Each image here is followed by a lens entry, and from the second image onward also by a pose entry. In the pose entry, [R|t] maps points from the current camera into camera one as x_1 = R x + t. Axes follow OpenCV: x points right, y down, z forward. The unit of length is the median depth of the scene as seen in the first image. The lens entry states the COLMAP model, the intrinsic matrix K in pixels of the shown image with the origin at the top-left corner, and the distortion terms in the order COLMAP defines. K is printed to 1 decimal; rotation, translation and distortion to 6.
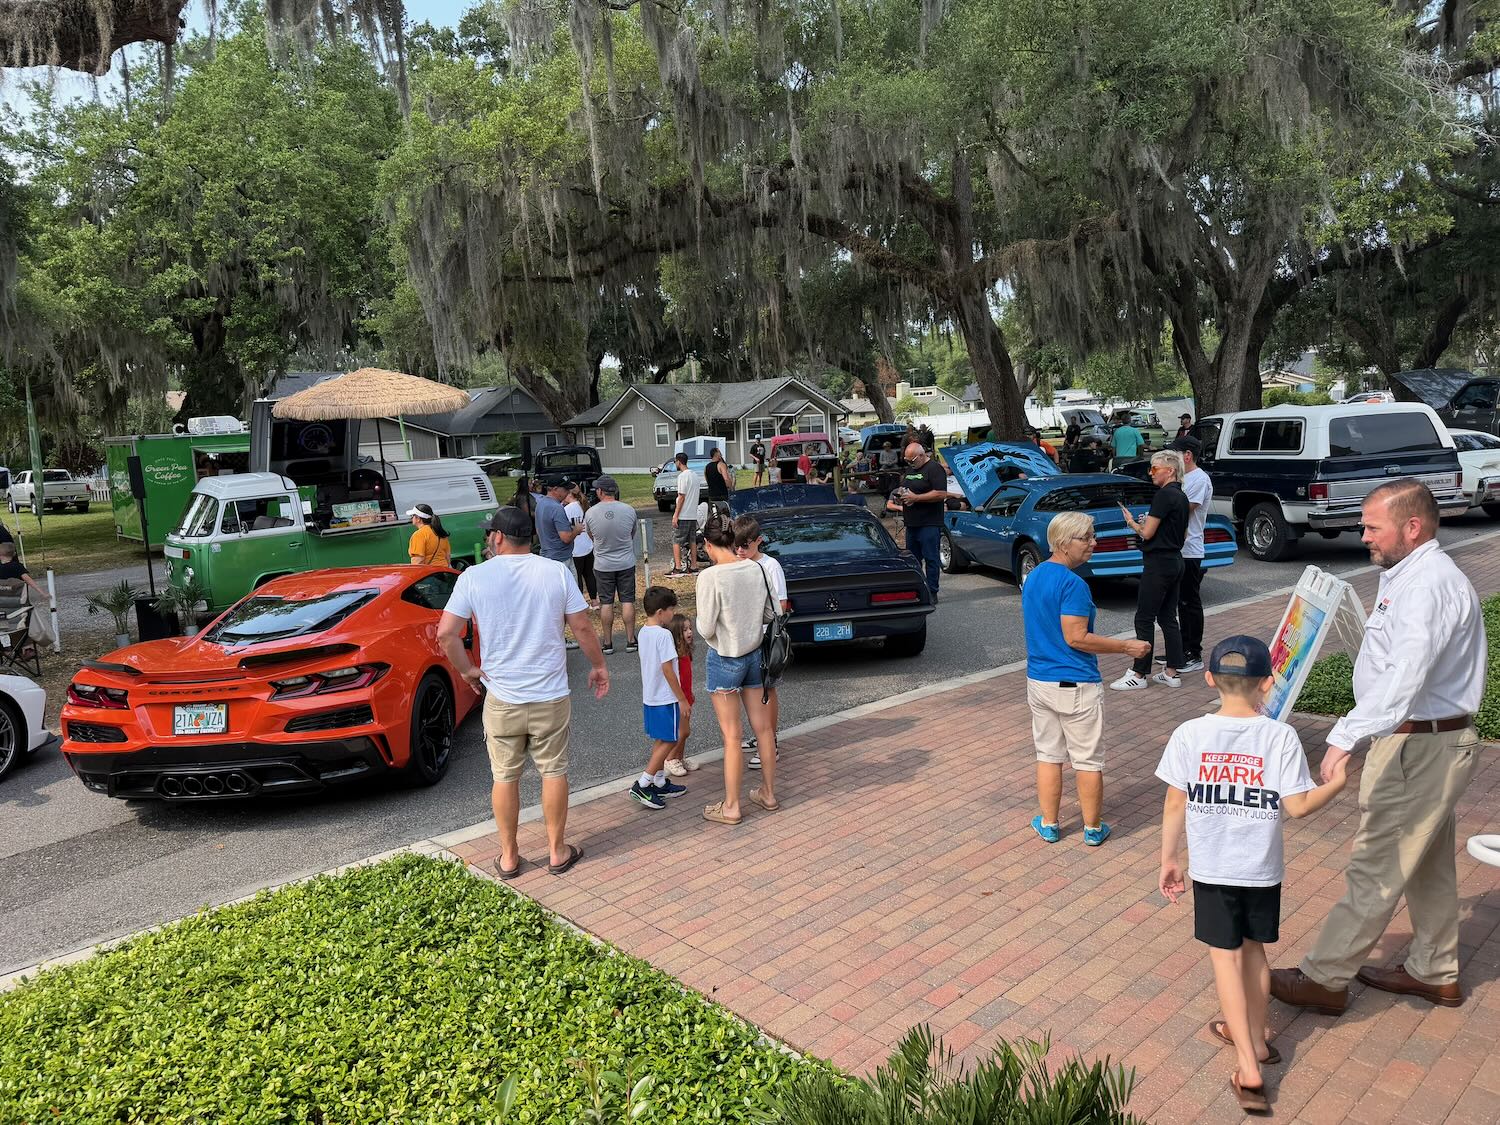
lens RADIAL K [[1049.7, 0, 750.0], [0, 1049.7, 562.5], [0, 0, 1]] dist [0.002087, -0.001567]
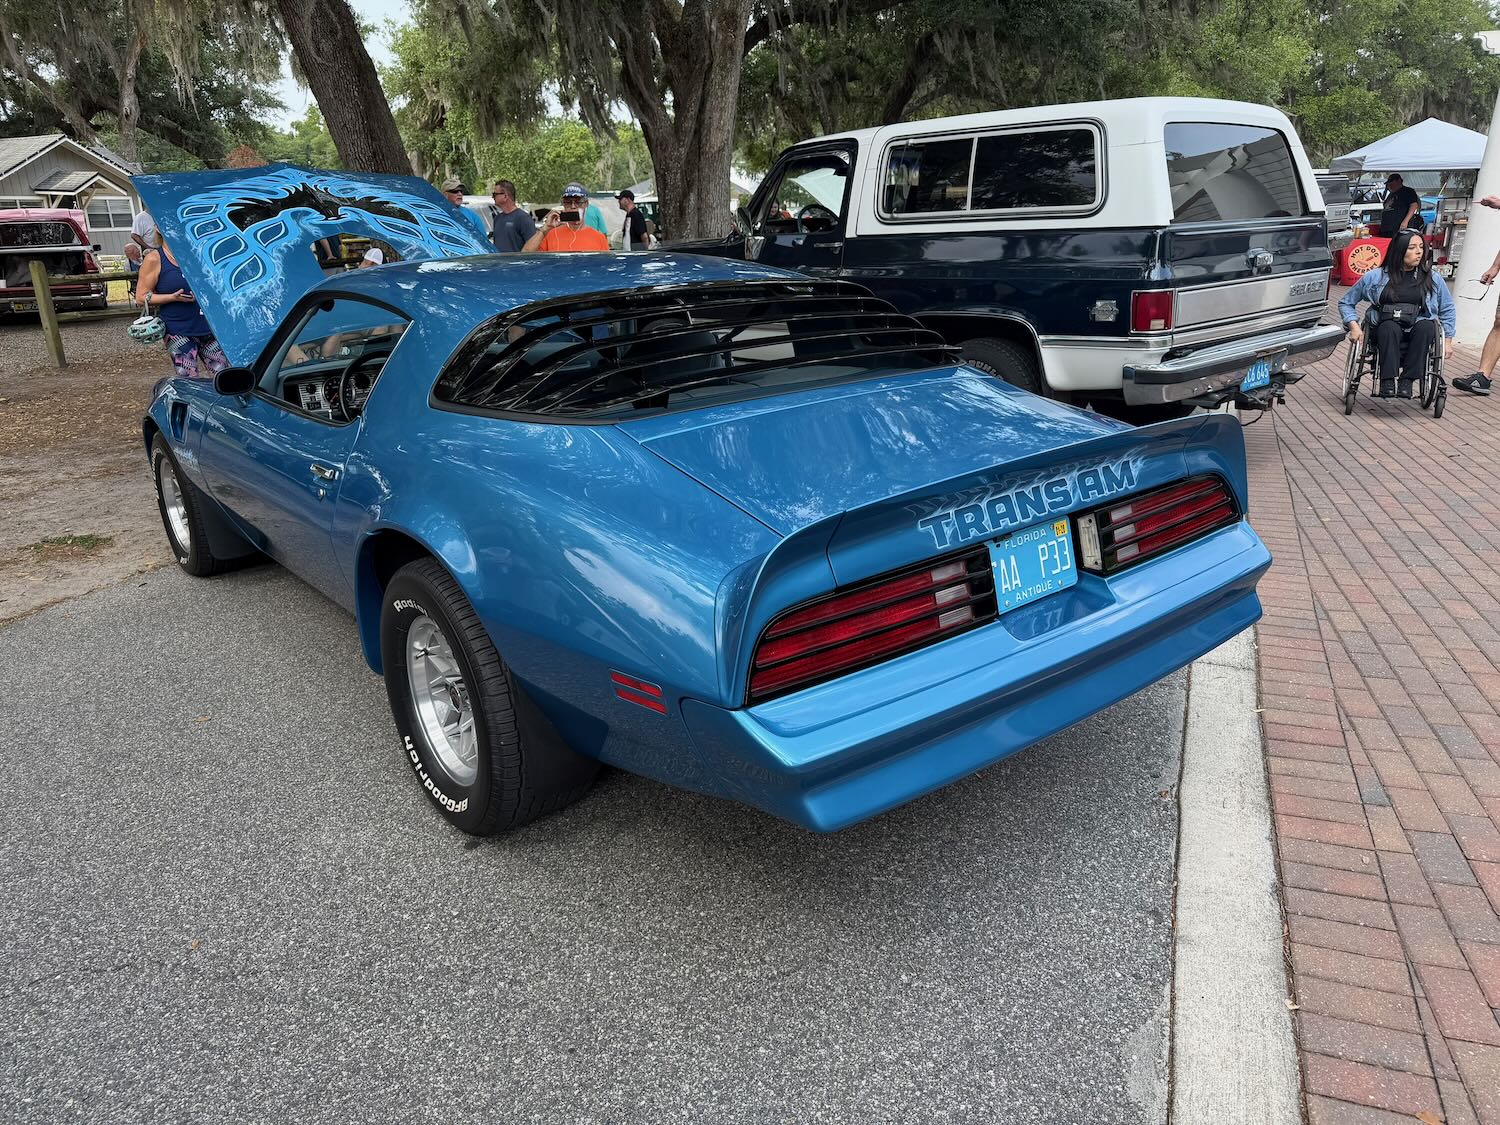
lens RADIAL K [[1049.7, 0, 750.0], [0, 1049.7, 562.5], [0, 0, 1]] dist [0.002087, -0.001567]
pose [[0.857107, -0.123805, 0.500040, 0.173919], [0.037666, 0.983154, 0.178856, -0.044314], [-0.513760, -0.134464, 0.847331, 0.634592]]
